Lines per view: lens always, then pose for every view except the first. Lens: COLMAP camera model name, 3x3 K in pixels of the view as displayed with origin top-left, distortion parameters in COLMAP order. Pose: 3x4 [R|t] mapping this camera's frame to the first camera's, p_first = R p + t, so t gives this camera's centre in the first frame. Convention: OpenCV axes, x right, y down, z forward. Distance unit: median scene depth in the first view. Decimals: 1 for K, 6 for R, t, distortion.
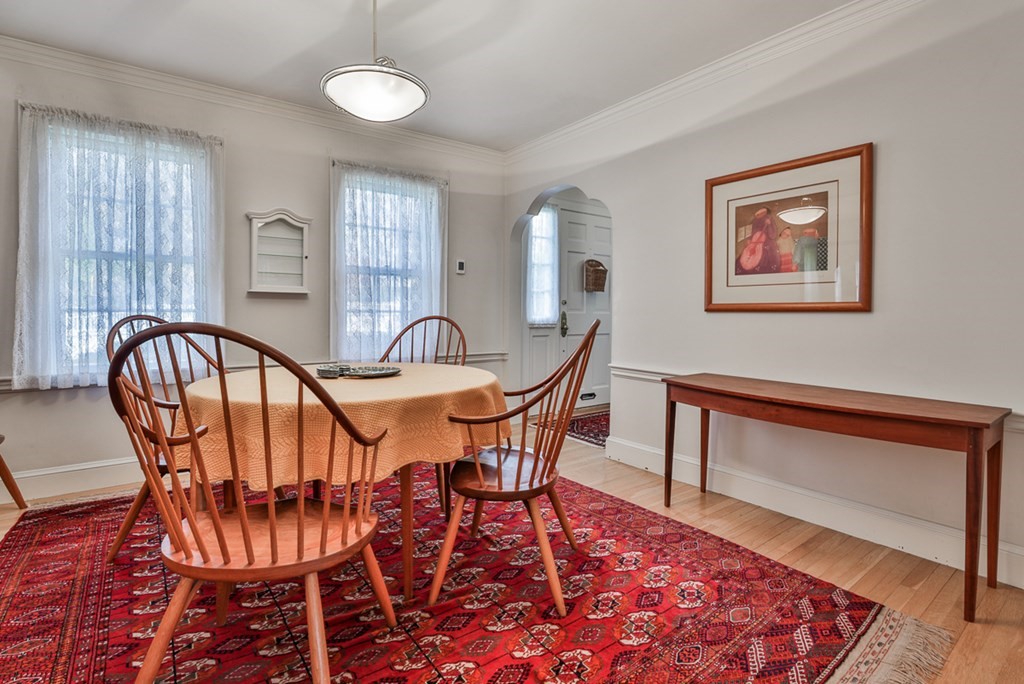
lens RADIAL K [[489.5, 0, 560.3], [0, 489.5, 325.4], [0, 0, 1]] dist [-0.035156, 0.007260]
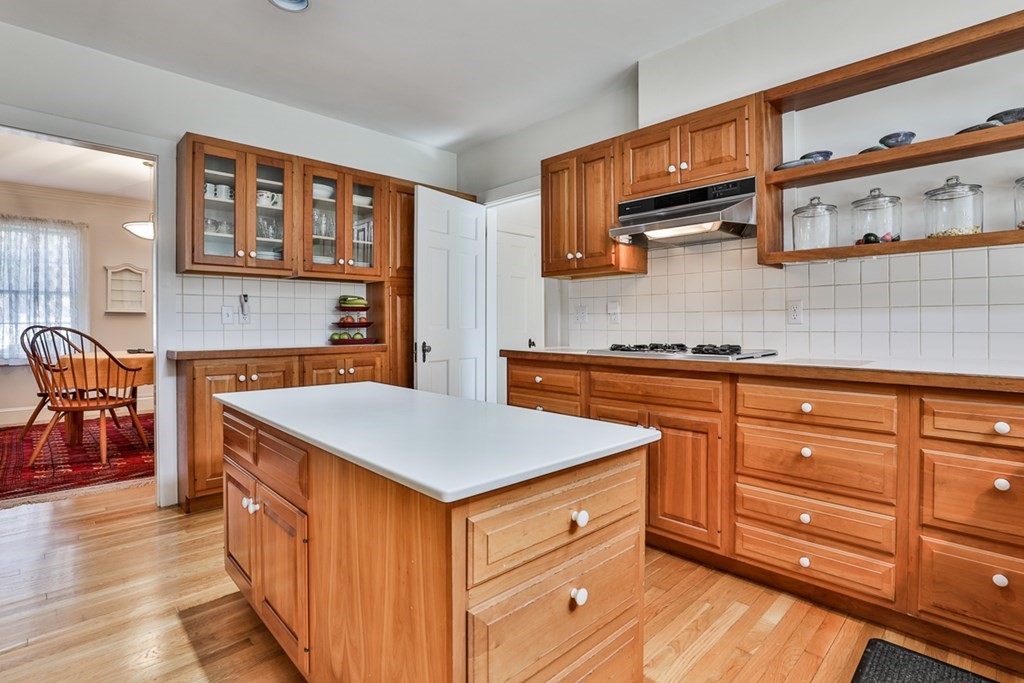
lens RADIAL K [[489.5, 0, 558.4], [0, 489.5, 326.9], [0, 0, 1]] dist [-0.035156, 0.007260]
pose [[0.992198, -0.007235, 0.124463, 0.825453], [0.009219, 0.999839, -0.015376, 0.028690], [-0.124332, 0.016403, 0.992105, -0.983531]]
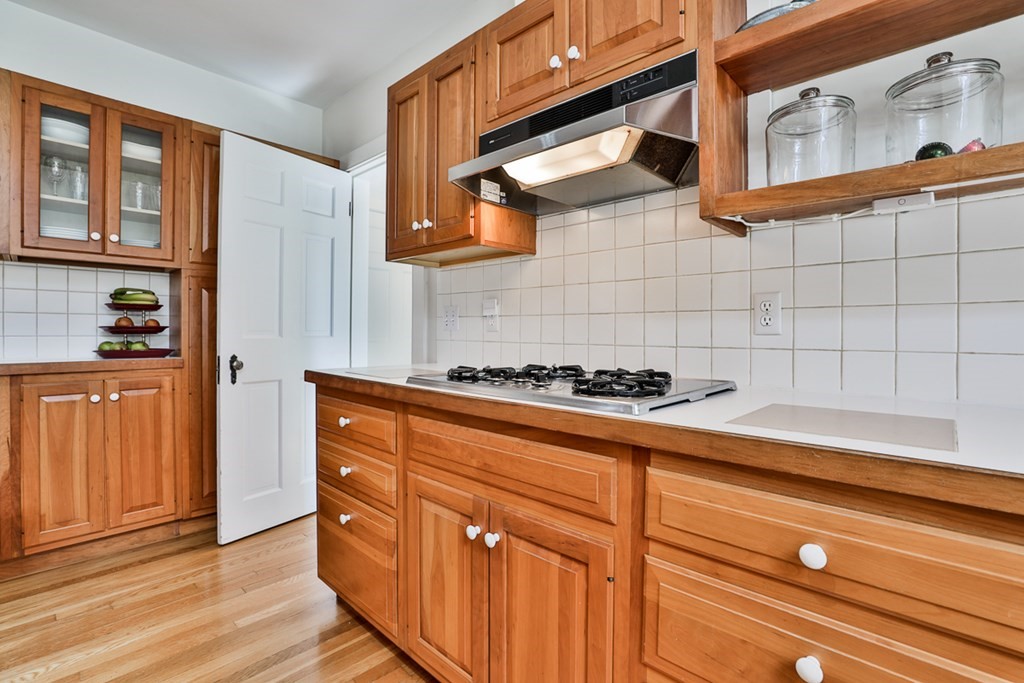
lens RADIAL K [[489.5, 0, 528.8], [0, 489.5, 333.5], [0, 0, 1]] dist [-0.035156, 0.007260]
pose [[0.988984, 0.001760, 0.148011, 1.031322], [0.000874, 0.999842, -0.017730, 0.021743], [-0.148019, 0.017664, 0.988827, -0.642433]]
